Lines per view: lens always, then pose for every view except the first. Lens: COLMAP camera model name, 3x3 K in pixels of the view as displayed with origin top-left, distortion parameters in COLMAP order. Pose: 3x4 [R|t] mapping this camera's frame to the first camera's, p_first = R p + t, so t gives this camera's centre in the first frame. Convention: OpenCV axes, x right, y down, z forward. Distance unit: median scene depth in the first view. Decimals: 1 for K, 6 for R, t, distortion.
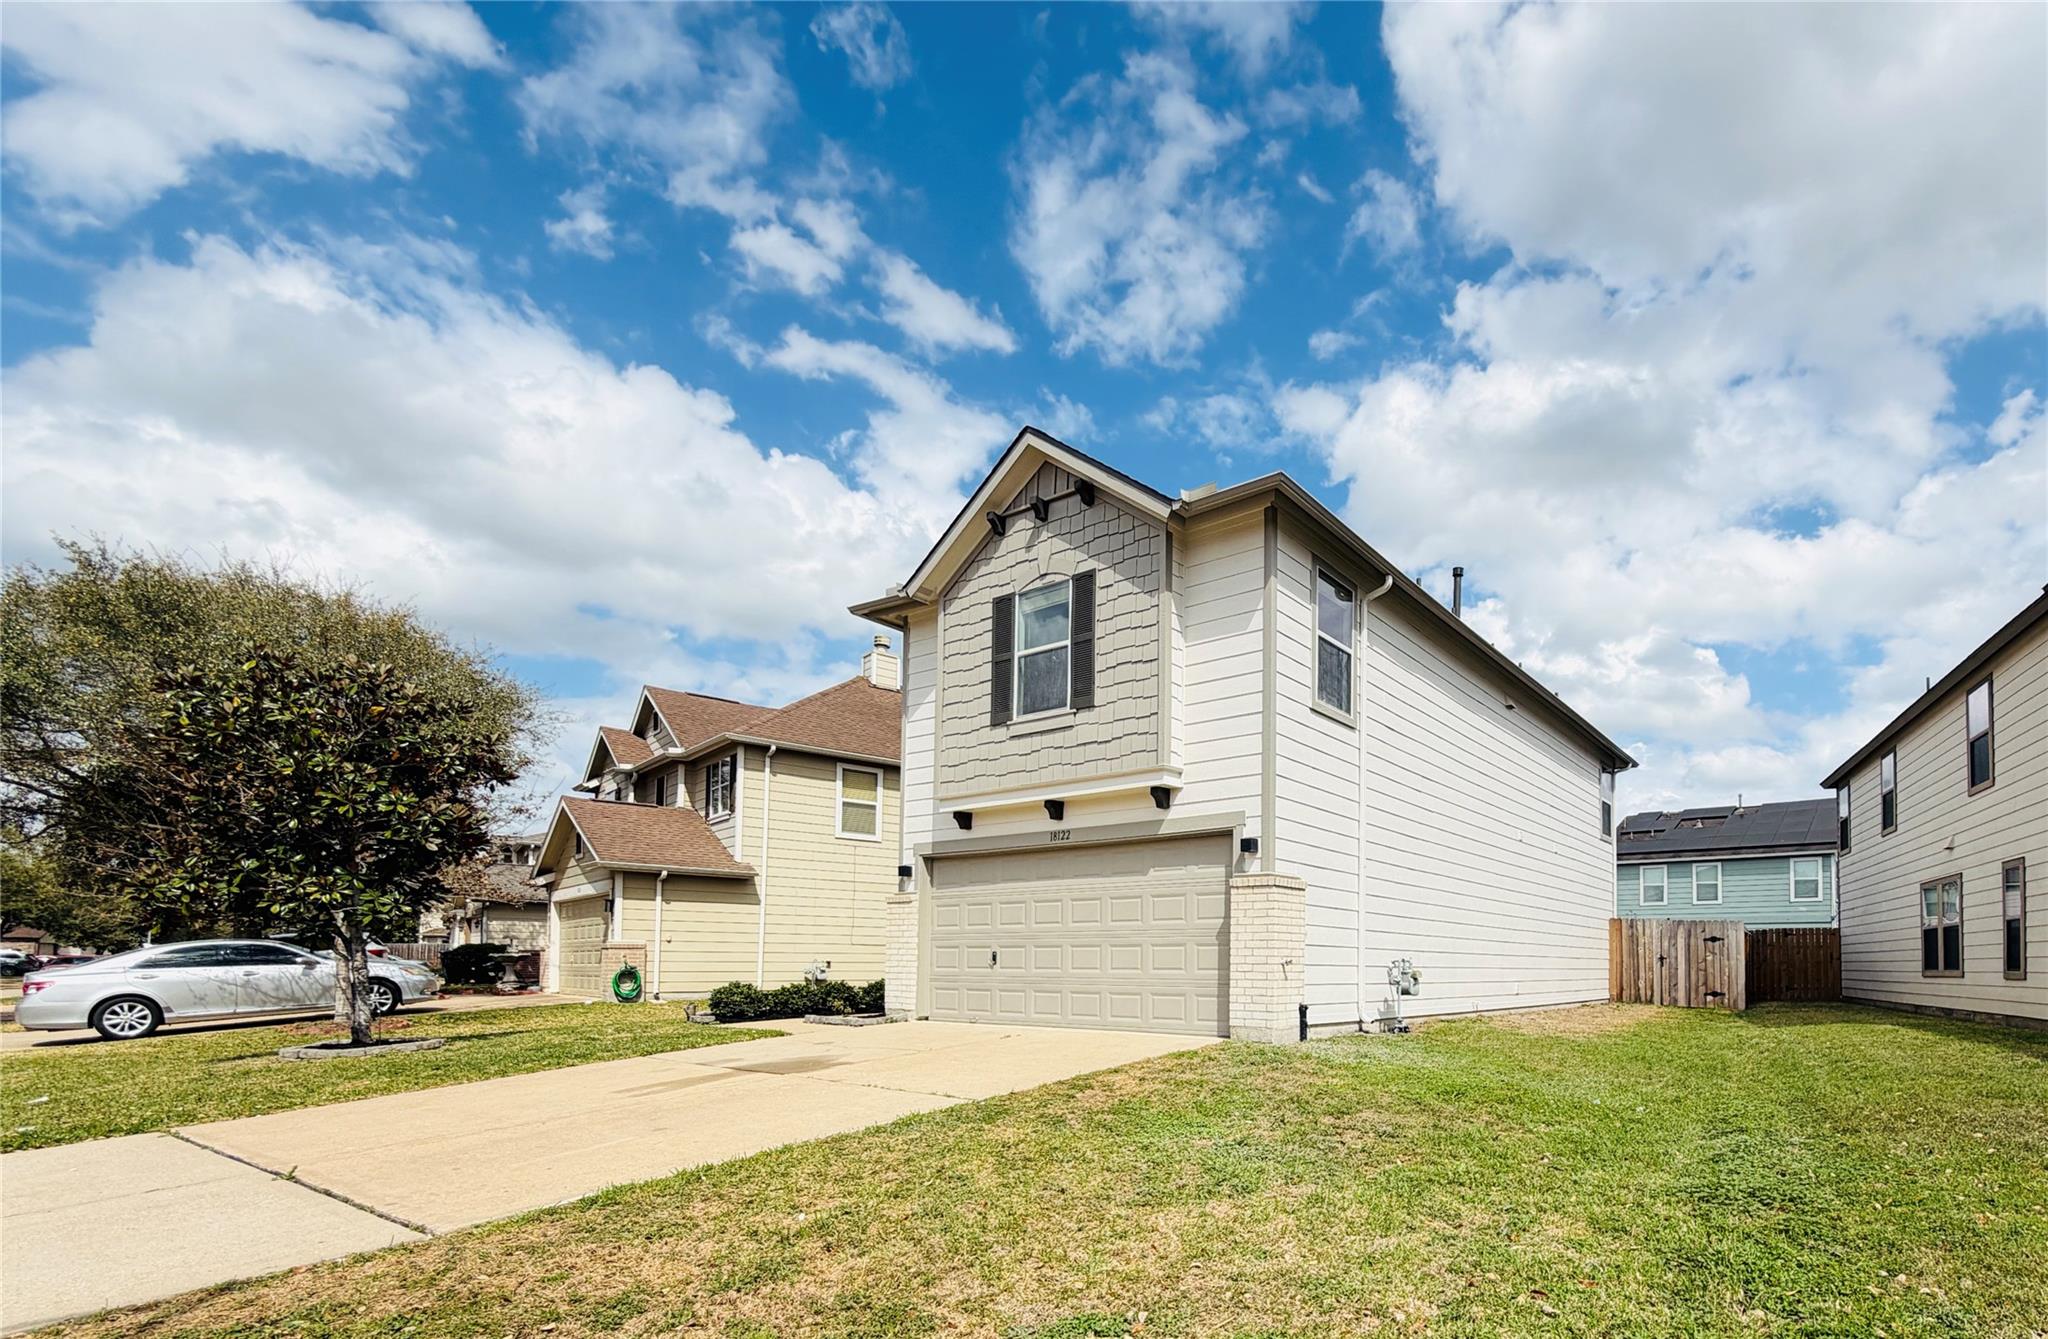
lens RADIAL K [[851.7, 0, 1093.2], [0, 851.7, 727.7], [0, 0, 1]] dist [0.001703, 0.000022]
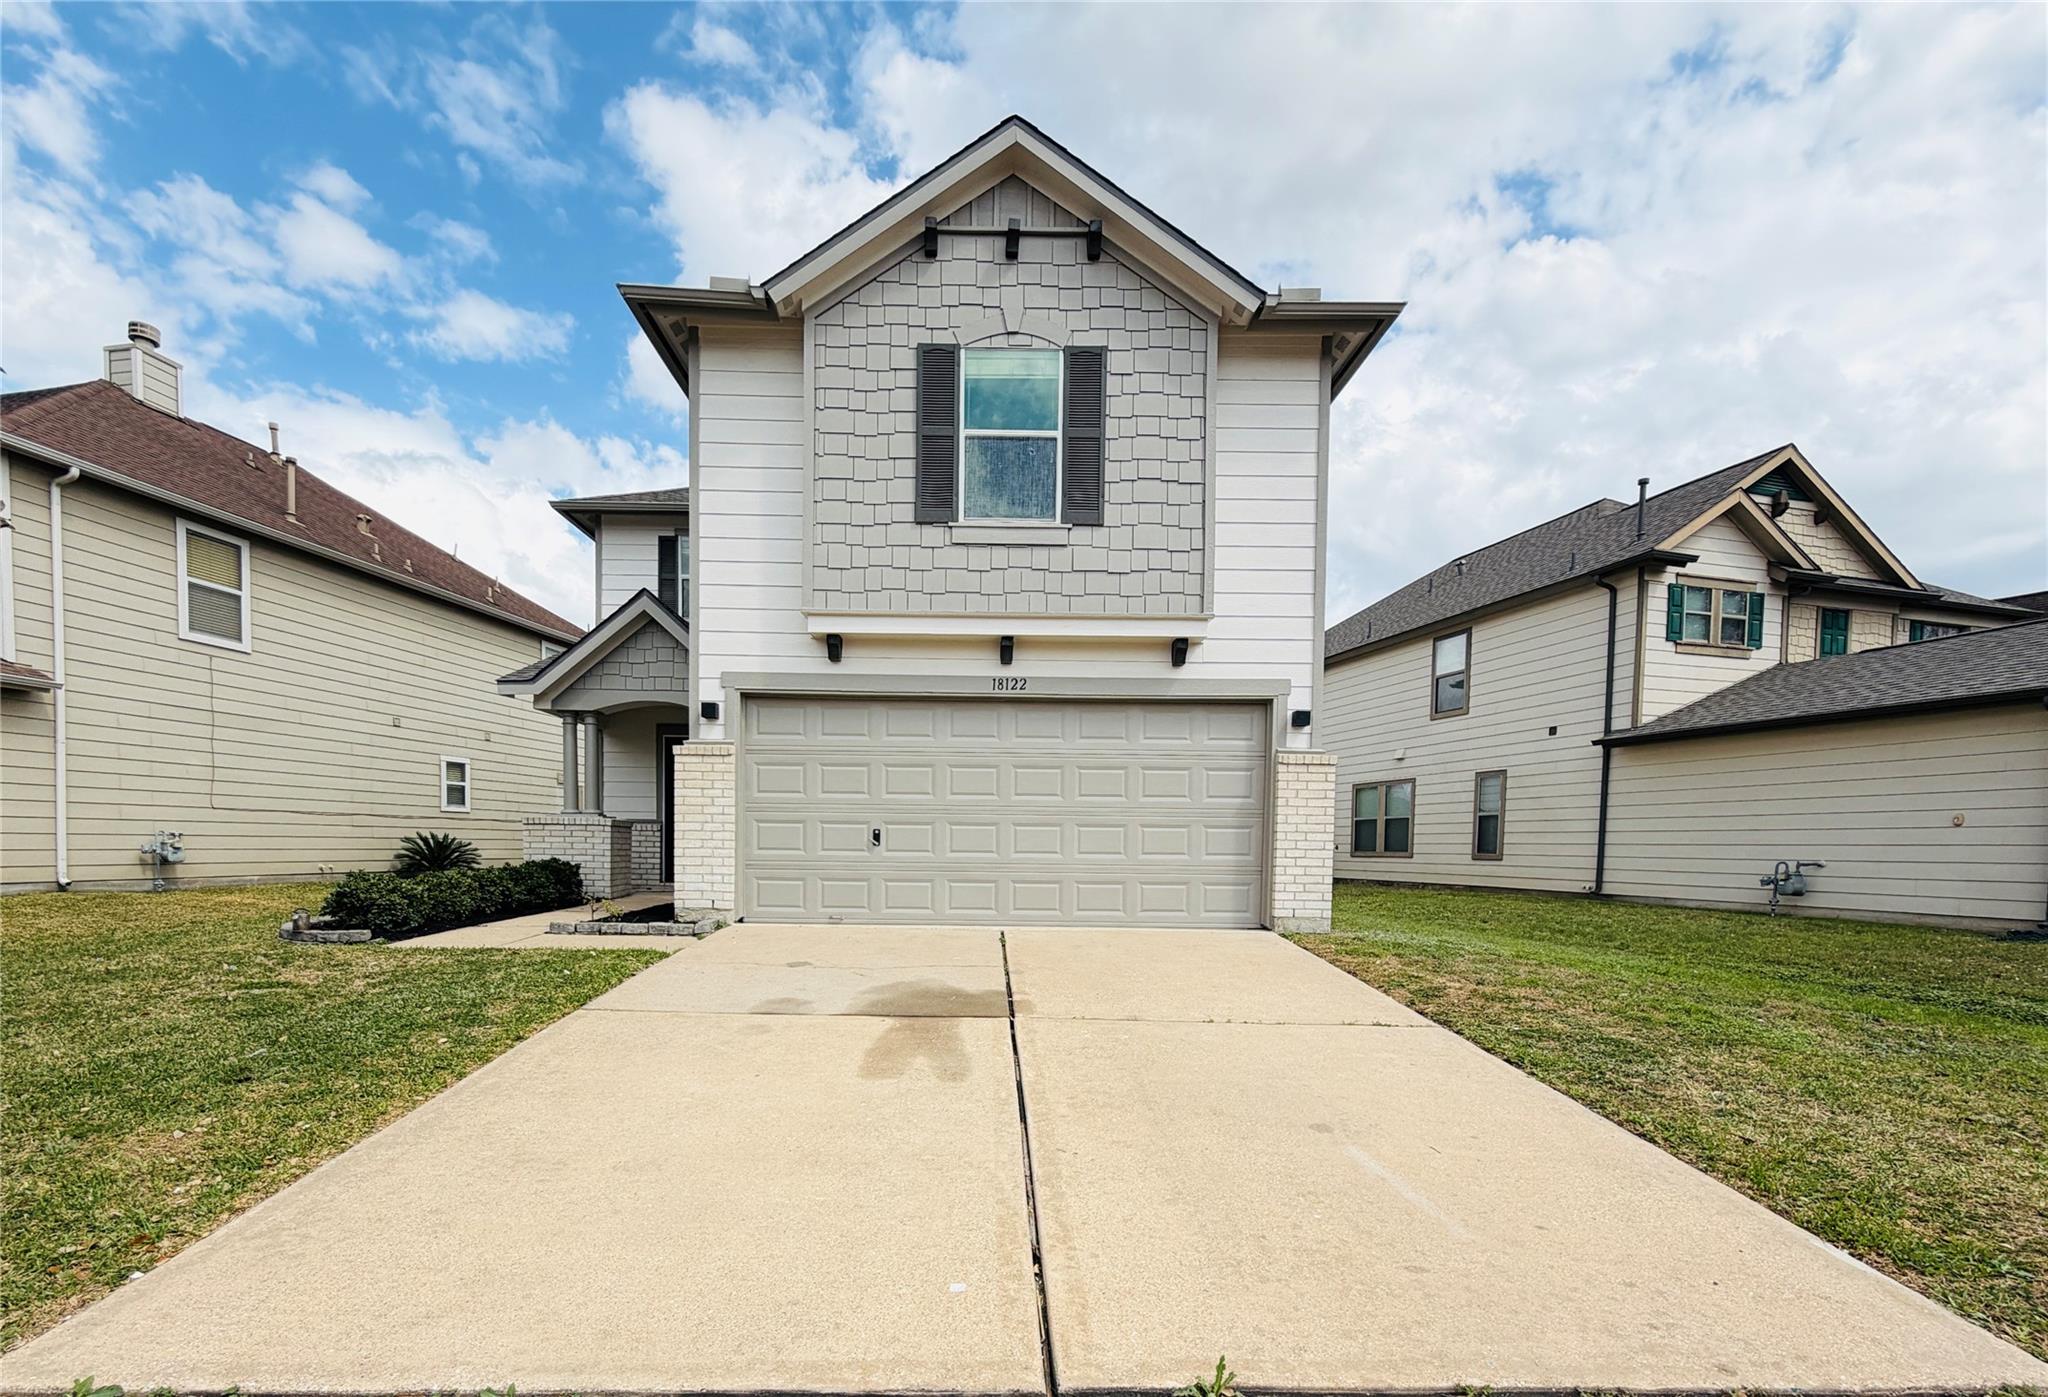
lens RADIAL K [[942.7, 0, 1014.7], [0, 942.7, 693.8], [0, 0, 1]] dist [0.001518, 0.000682]
pose [[0.829779, 0.094697, 0.550000, -0.469960], [-0.157438, 0.985192, 0.067899, 0.072249], [-0.535426, -0.142932, 0.832400, 0.269601]]
